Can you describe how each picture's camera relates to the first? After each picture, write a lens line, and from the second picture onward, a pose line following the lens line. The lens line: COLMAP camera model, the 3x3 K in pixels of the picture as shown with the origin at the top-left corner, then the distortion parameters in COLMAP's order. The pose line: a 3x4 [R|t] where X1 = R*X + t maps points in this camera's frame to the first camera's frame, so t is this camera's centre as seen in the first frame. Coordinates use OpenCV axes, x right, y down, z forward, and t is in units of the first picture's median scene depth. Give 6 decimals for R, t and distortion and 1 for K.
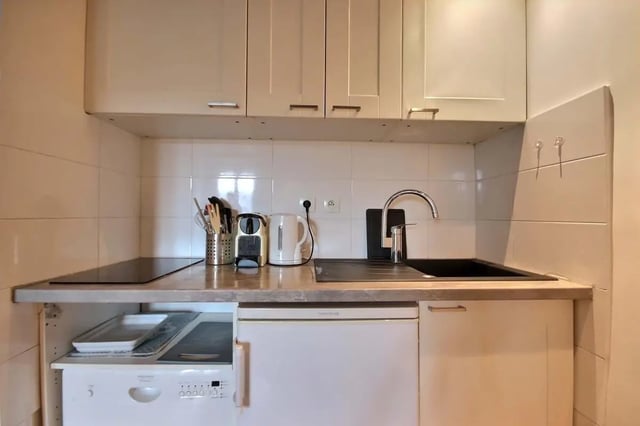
lens RADIAL K [[296.5, 0, 319.5], [0, 296.5, 214.1], [0, 0, 1]] dist [-0.000970, 0.000538]
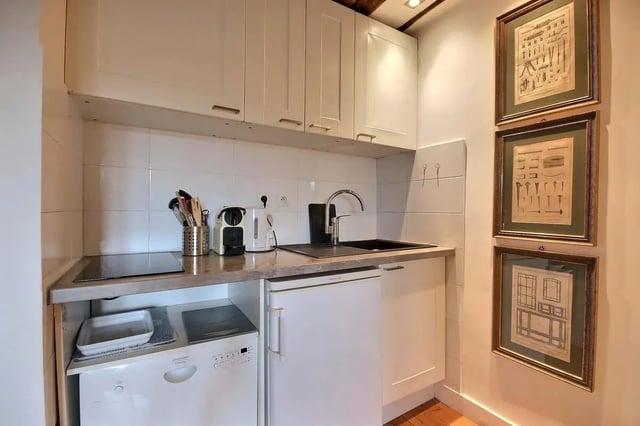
lens RADIAL K [[296.5, 0, 317.7], [0, 296.5, 213.2], [0, 0, 1]] dist [-0.000970, 0.000538]
pose [[0.873256, -0.005470, 0.487232, -0.549092], [-0.004128, 0.999818, 0.018622, -0.000776], [-0.487245, -0.018273, 0.873074, -0.139783]]
